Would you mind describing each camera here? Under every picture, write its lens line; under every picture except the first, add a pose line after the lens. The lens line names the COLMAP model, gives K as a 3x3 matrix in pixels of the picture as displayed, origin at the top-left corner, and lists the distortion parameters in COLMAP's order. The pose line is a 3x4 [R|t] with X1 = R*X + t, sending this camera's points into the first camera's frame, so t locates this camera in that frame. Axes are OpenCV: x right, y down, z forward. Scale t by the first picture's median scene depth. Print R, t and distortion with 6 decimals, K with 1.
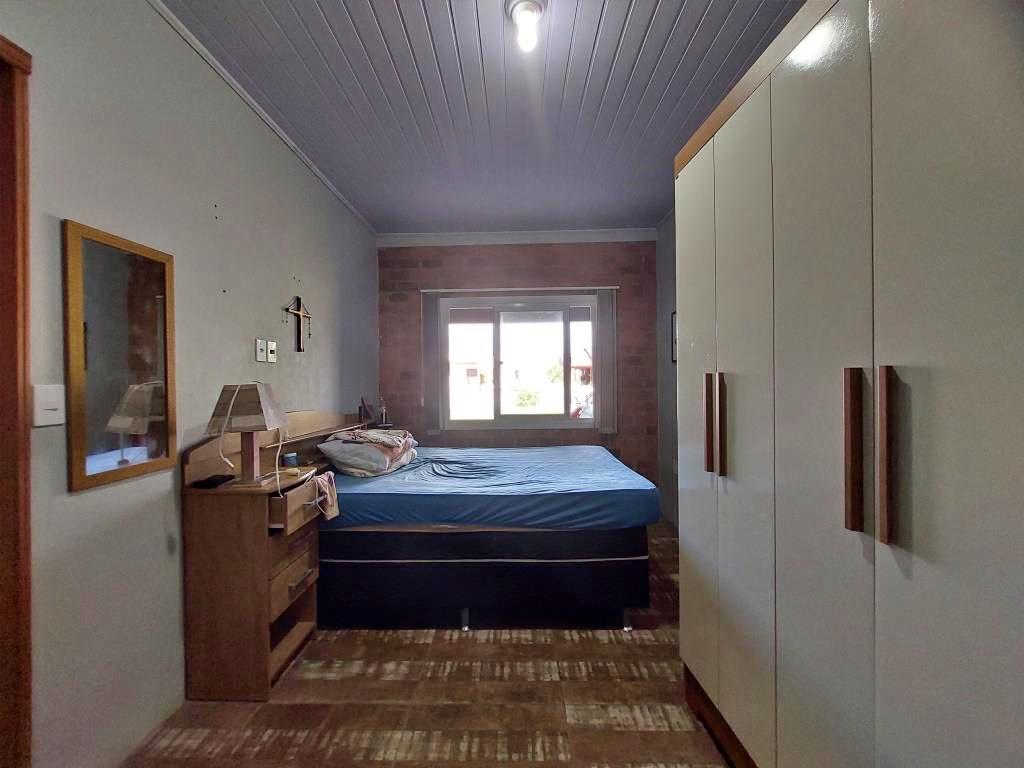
lens RADIAL K [[400.5, 0, 503.6], [0, 400.5, 380.9], [0, 0, 1]] dist [-0.002701, -0.000566]
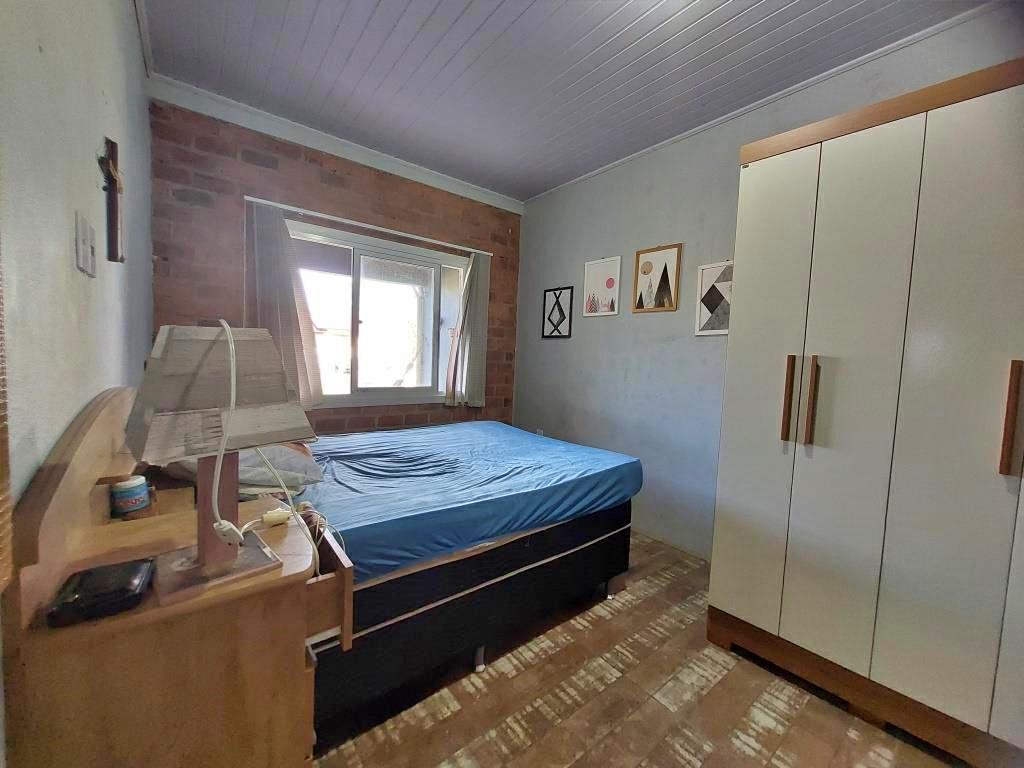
lens RADIAL K [[400.5, 0, 506.3], [0, 400.5, 379.6], [0, 0, 1]] dist [-0.002701, -0.000566]
pose [[0.772366, 0.004806, 0.635160, -0.568530], [-0.051667, 0.997133, 0.055282, 0.018744], [-0.633073, -0.075515, 0.770400, 0.427019]]
